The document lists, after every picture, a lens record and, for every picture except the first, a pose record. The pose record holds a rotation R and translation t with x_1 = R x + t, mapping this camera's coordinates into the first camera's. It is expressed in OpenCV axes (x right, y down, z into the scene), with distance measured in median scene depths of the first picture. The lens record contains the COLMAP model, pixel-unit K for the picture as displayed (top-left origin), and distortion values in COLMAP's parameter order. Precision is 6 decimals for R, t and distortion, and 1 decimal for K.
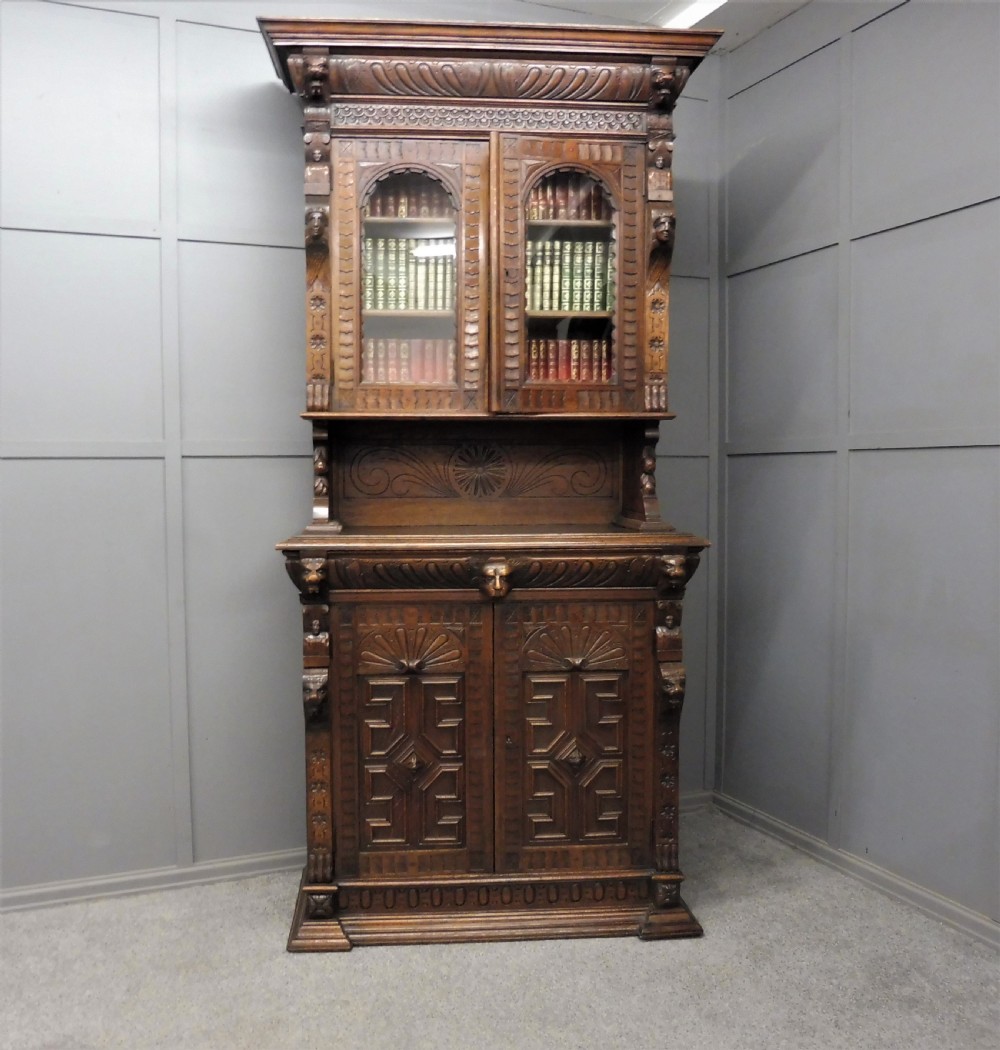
lens RADIAL K [[943.9, 0, 452.6], [0, 943.9, 532.4], [0, 0, 1]] dist [-0.016151, -0.041977]
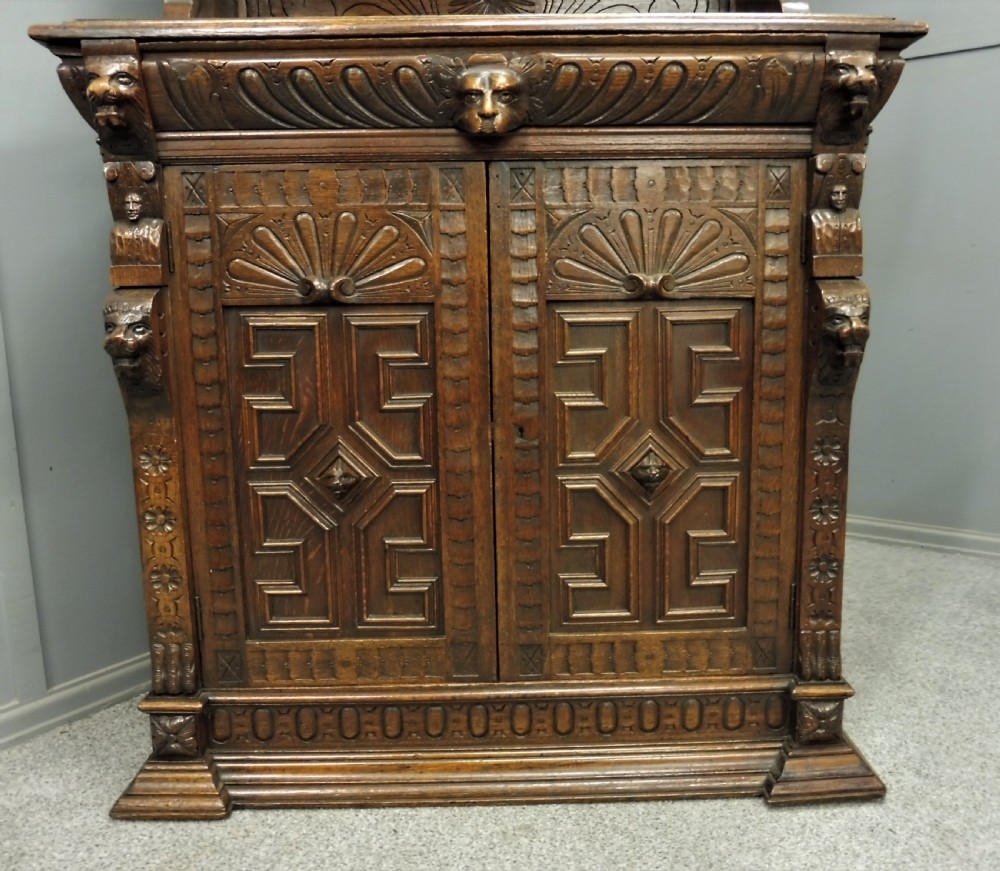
lens RADIAL K [[856.3, 0, 529.2], [0, 856.3, 410.0], [0, 0, 1]] dist [-0.037462, 0.000855]
pose [[0.999381, -0.002596, -0.035090, 0.080148], [0.005810, 0.995762, 0.091785, 0.162705], [0.034703, -0.091932, 0.995160, 0.527480]]
